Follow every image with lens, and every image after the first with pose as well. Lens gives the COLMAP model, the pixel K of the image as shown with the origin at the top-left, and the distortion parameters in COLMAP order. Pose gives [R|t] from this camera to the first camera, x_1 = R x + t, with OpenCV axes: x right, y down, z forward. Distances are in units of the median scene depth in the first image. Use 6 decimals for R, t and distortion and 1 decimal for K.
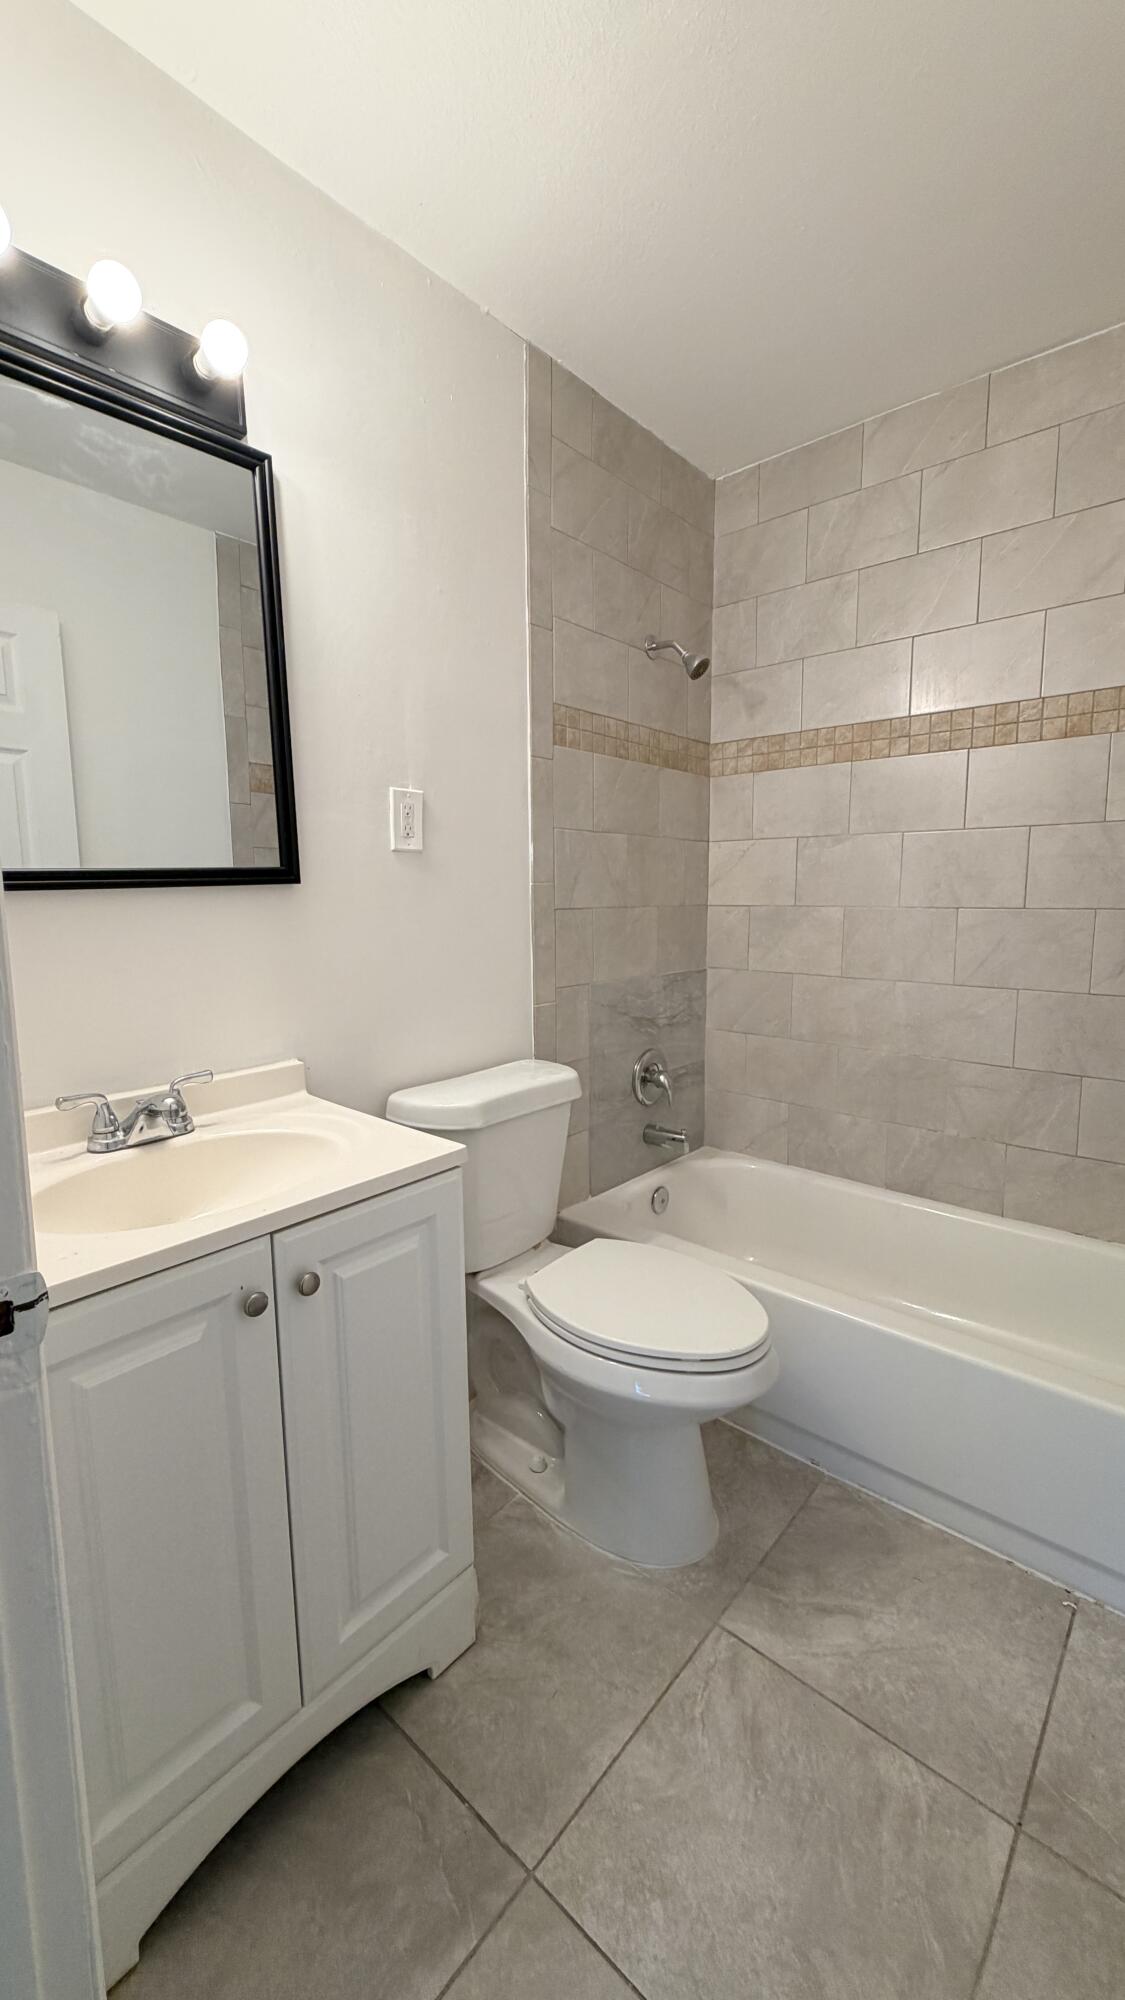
lens RADIAL K [[795.6, 0, 564.9], [0, 795.6, 996.4], [0, 0, 1]] dist [-0.000363, -0.000020]
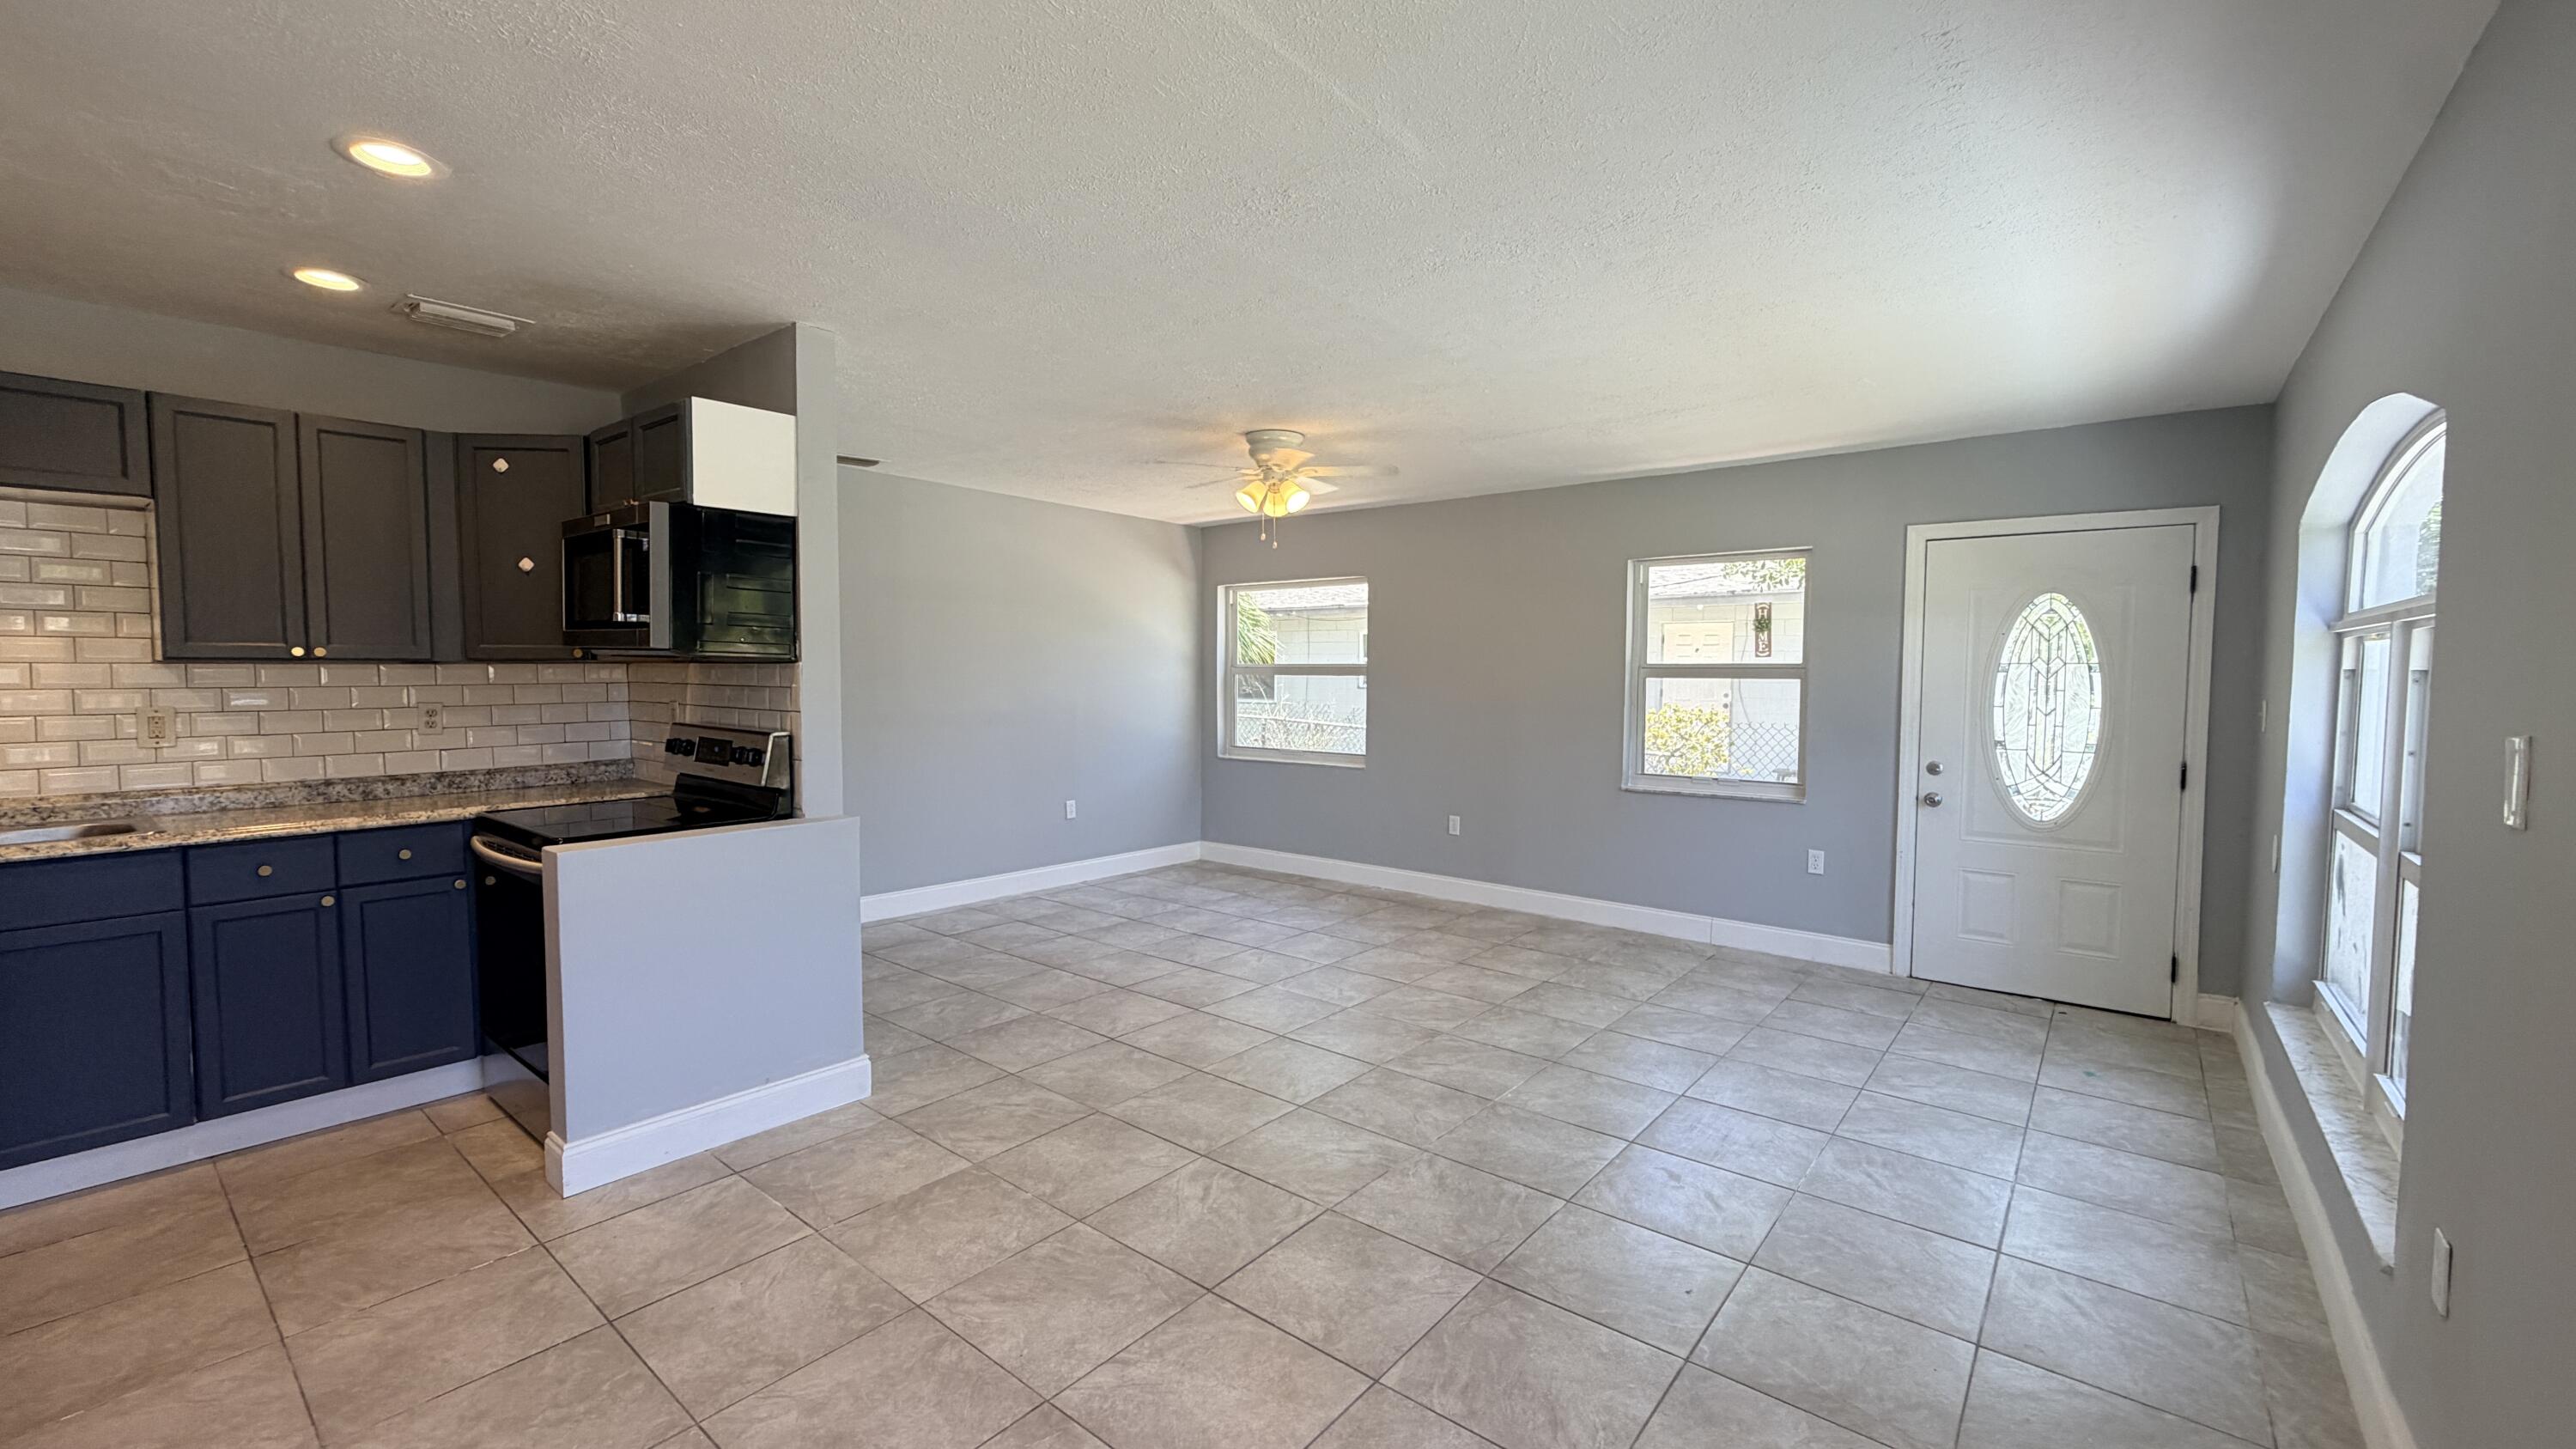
lens RADIAL K [[1024.8, 0, 1279.3], [0, 1024.8, 726.6], [0, 0, 1]] dist [-0.000363, -0.000020]
pose [[-0.999462, -0.000619, -0.032801, 0.739230], [-0.006901, 0.981421, 0.191740, -0.480309], [0.032073, 0.191863, -0.980897, 2.401055]]
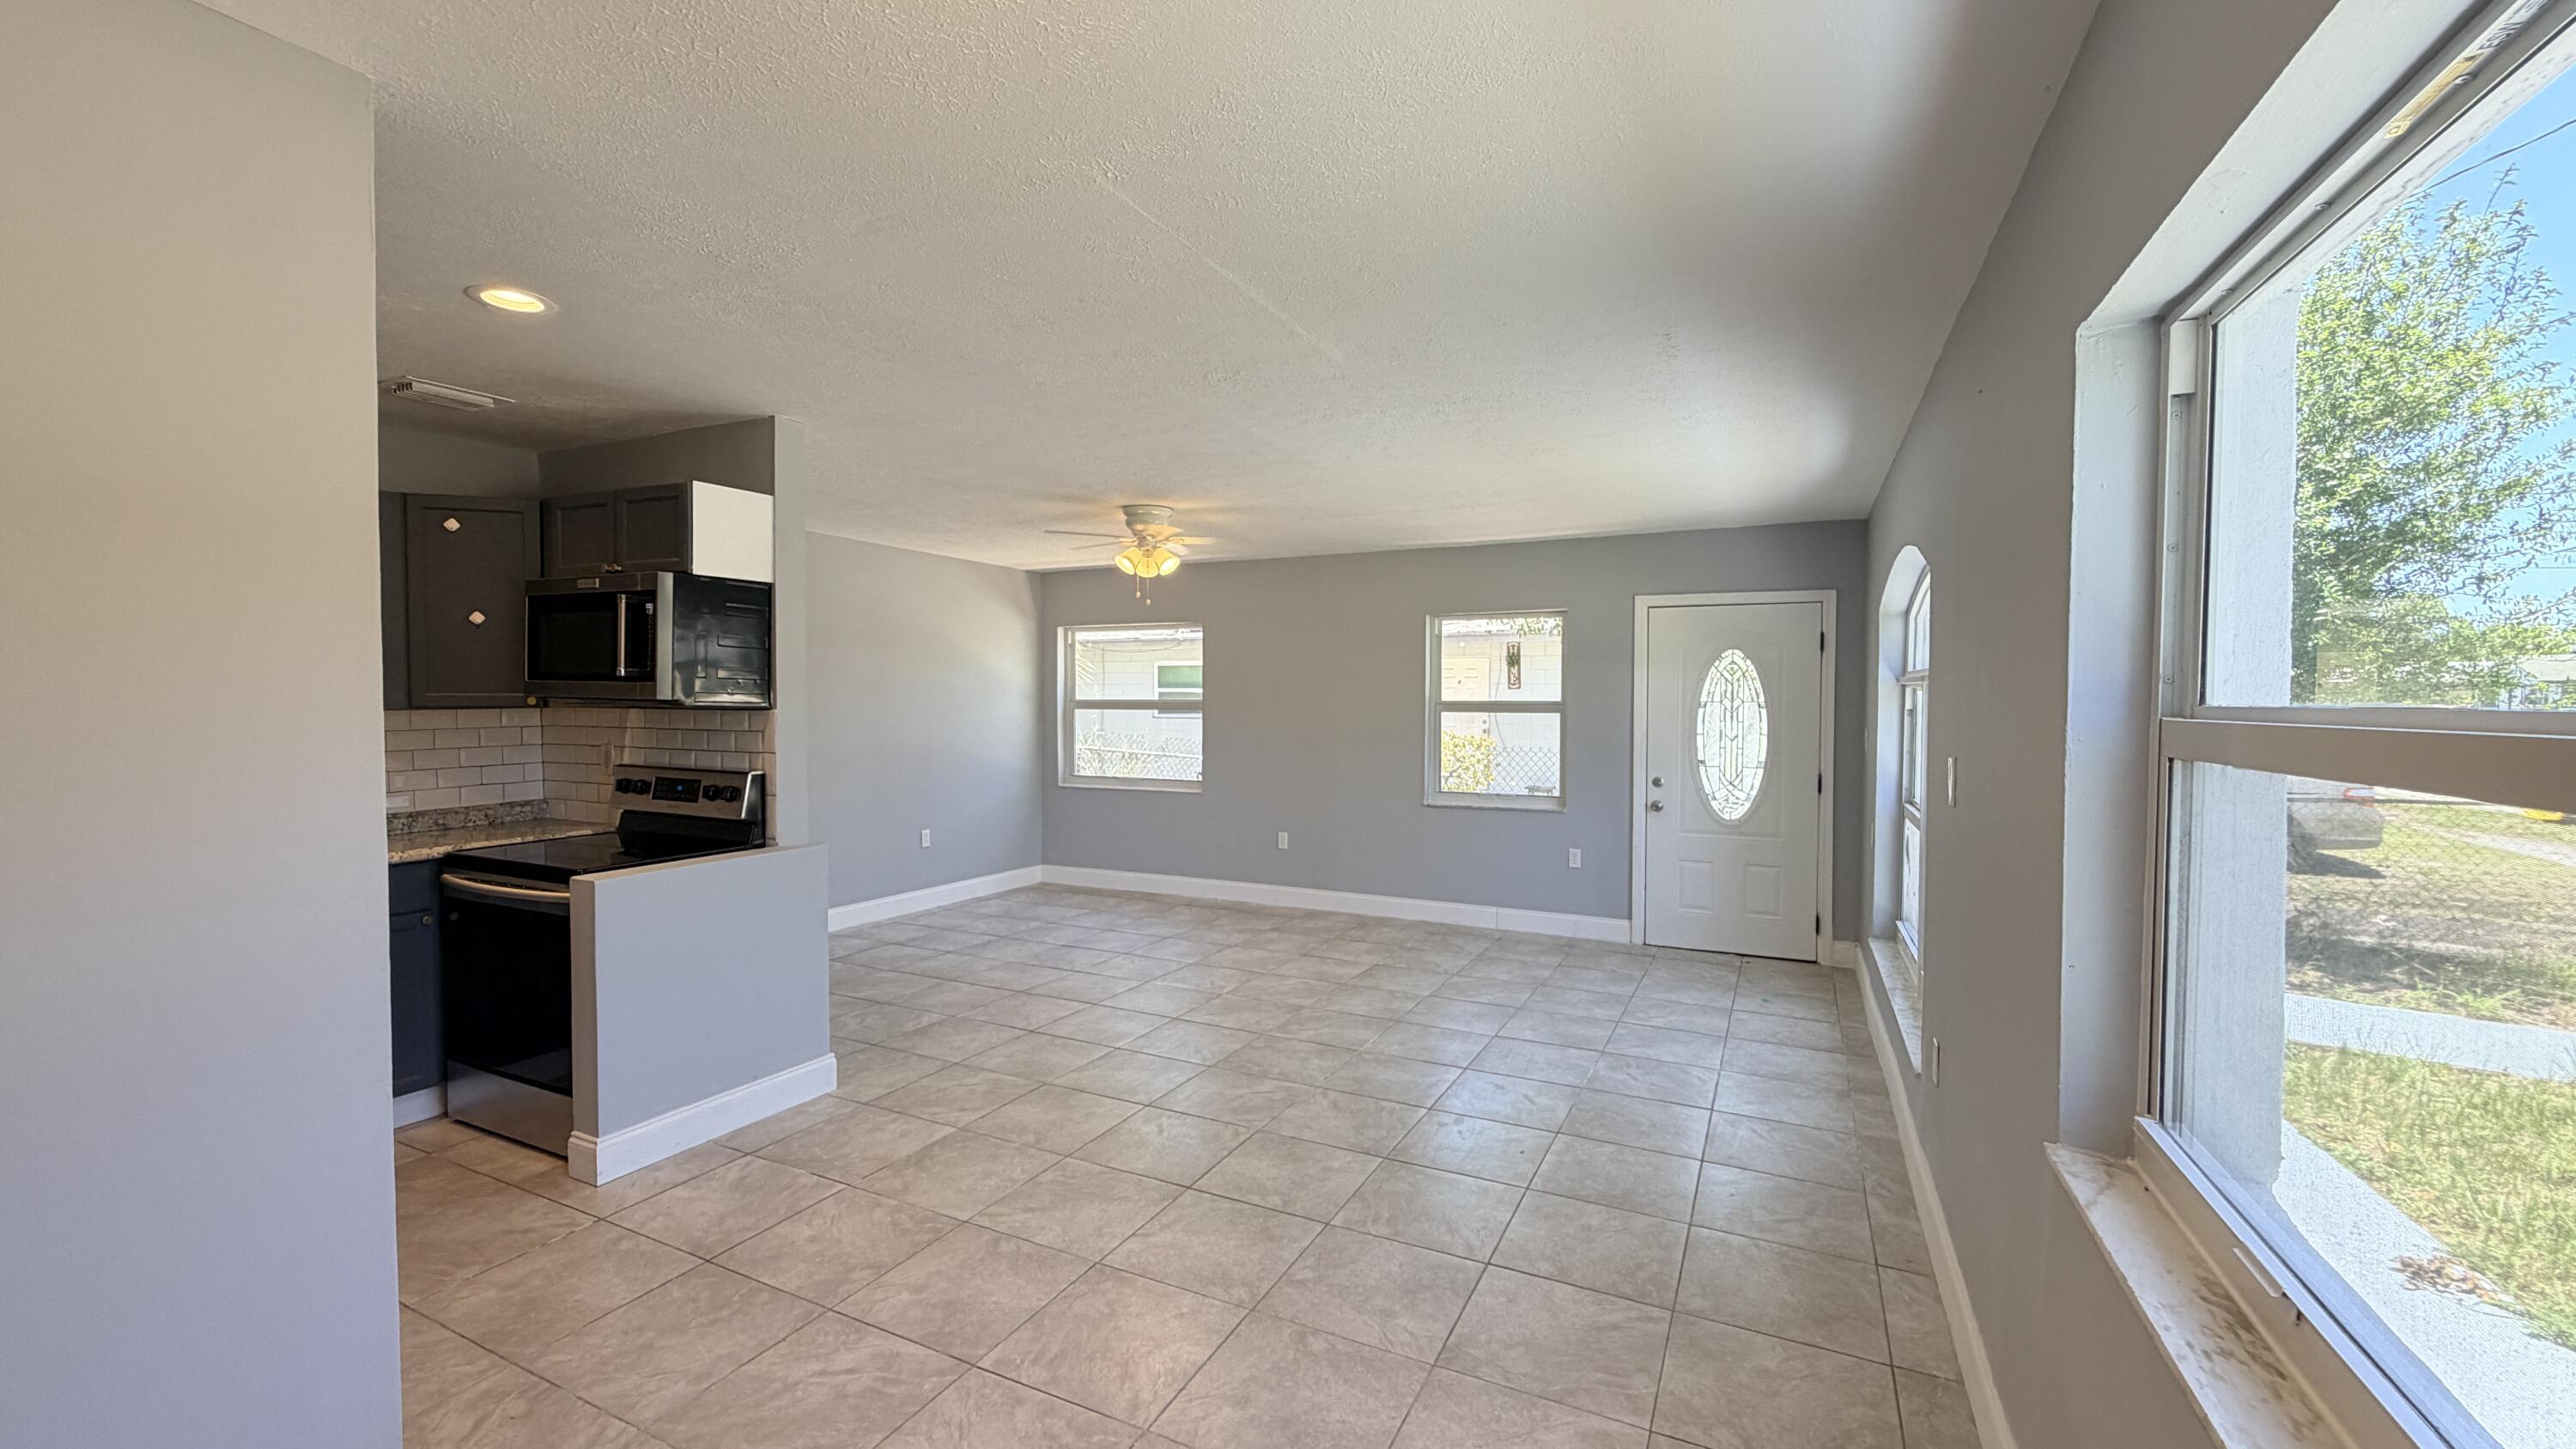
lens RADIAL K [[1024.8, 0, 1277.7], [0, 1024.8, 728.2], [0, 0, 1]] dist [-0.000363, -0.000020]
pose [[-0.966771, 0.007901, -0.255522, 1.252580], [-0.035129, 0.985934, 0.163400, -0.626212], [0.253219, 0.166947, -0.952895, 3.026673]]
